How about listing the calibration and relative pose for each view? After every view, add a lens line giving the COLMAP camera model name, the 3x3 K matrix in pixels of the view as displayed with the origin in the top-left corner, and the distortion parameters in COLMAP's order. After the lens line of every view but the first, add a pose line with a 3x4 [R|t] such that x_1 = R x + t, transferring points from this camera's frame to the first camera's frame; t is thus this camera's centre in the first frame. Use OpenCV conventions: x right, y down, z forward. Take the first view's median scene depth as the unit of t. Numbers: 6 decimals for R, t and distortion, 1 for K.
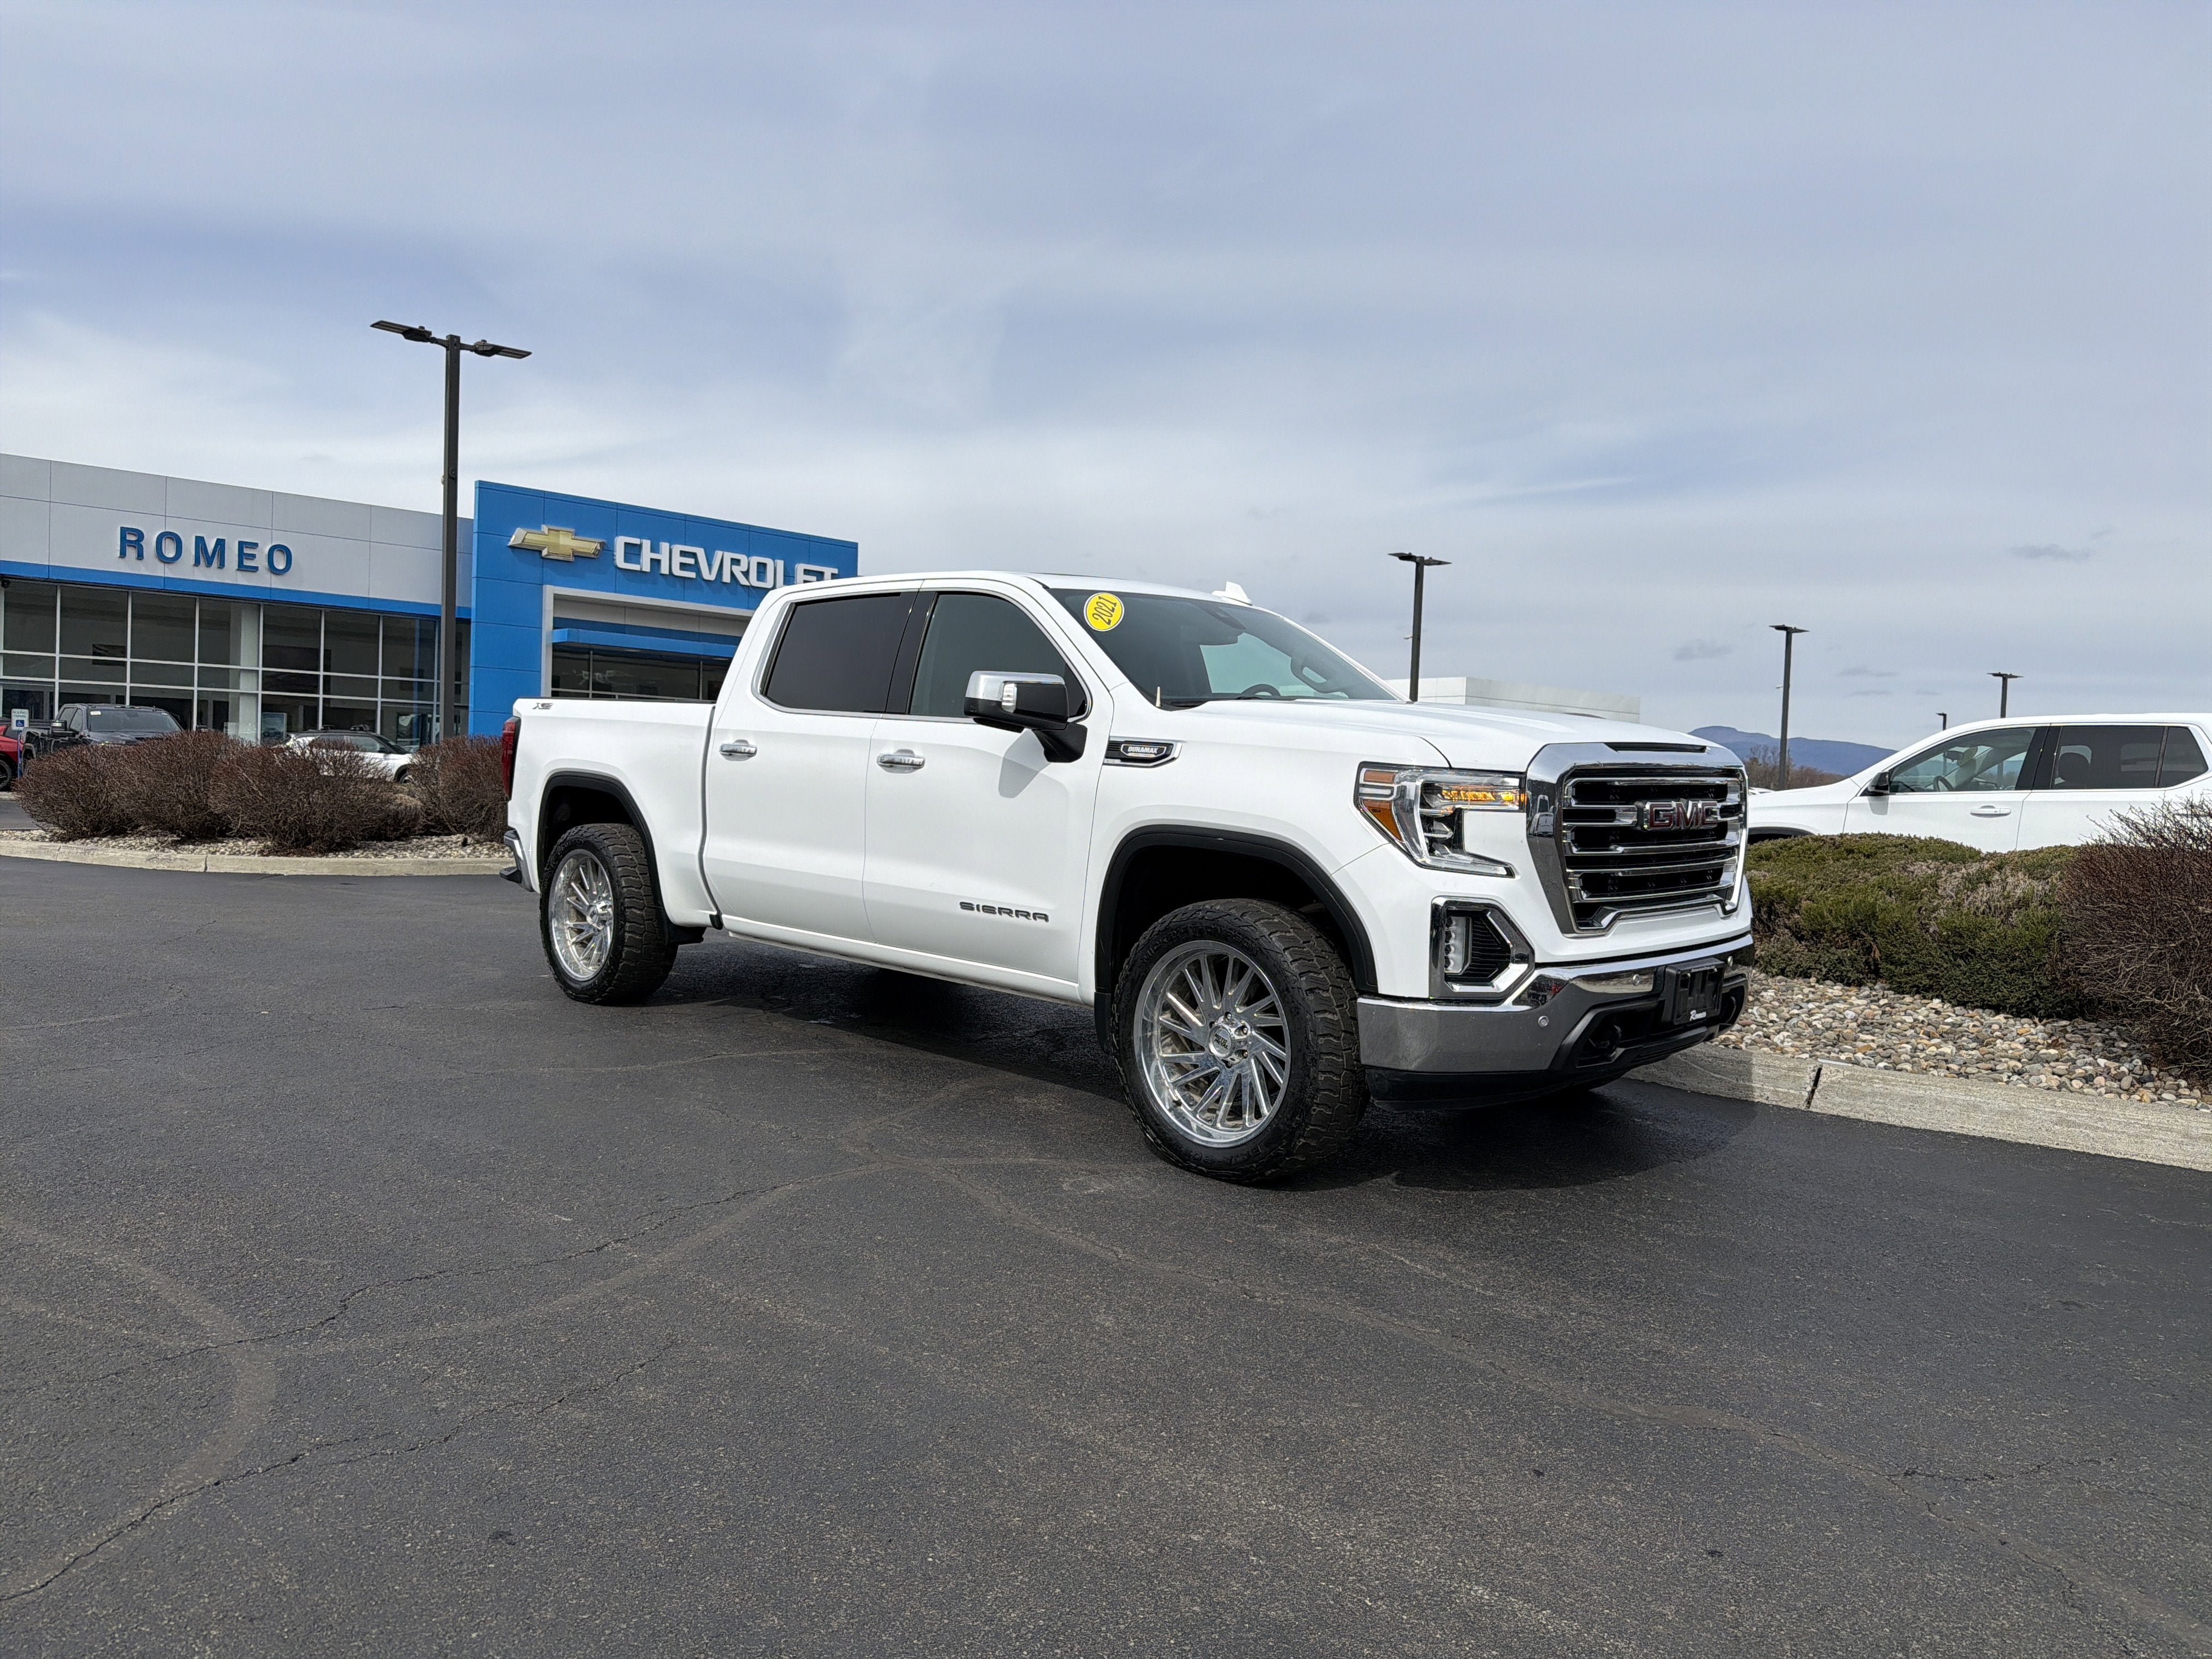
lens RADIAL K [[1559.1, 0, 1108.4], [0, 1559.1, 810.5], [0, 0, 1]] dist [0.028428, -0.043025]
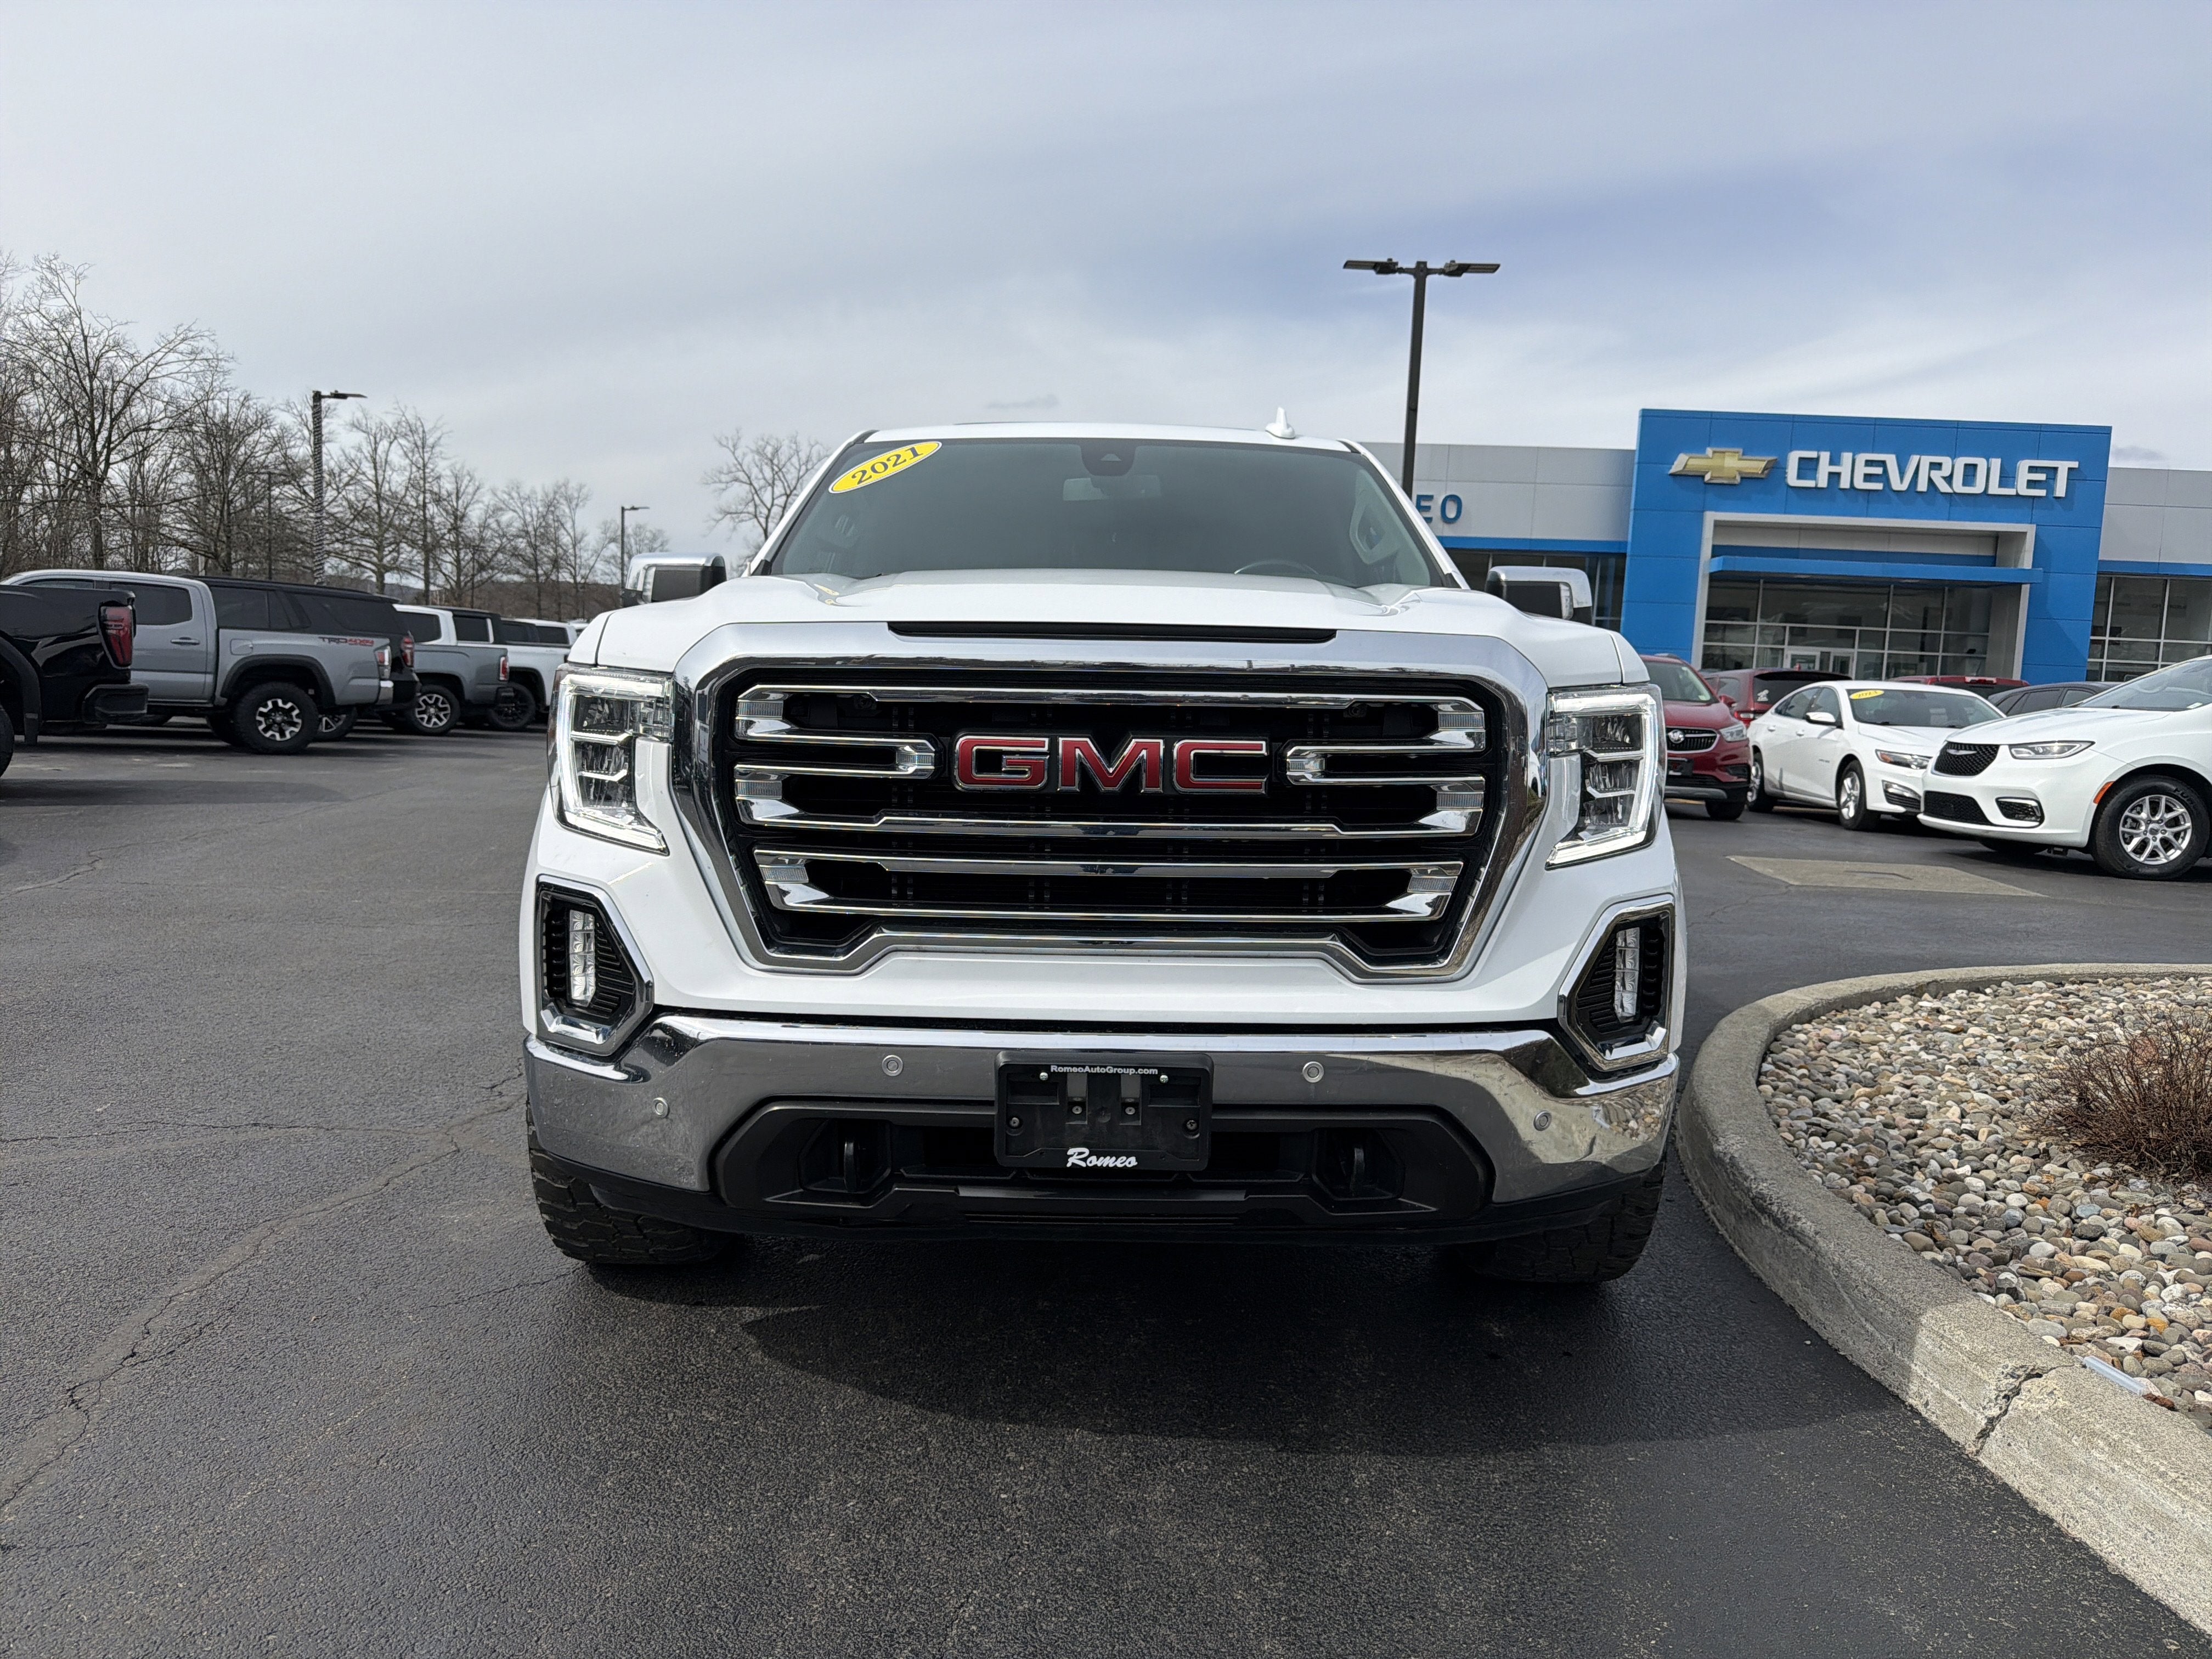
lens RADIAL K [[1559.1, 0, 1109.7], [0, 1559.1, 844.7], [0, 0, 1]] dist [0.028428, -0.043025]
pose [[0.695506, 0.071344, -0.714970, 0.513970], [-0.028304, 0.997006, 0.071953, -0.004999], [0.717963, -0.029807, 0.695443, 0.463483]]
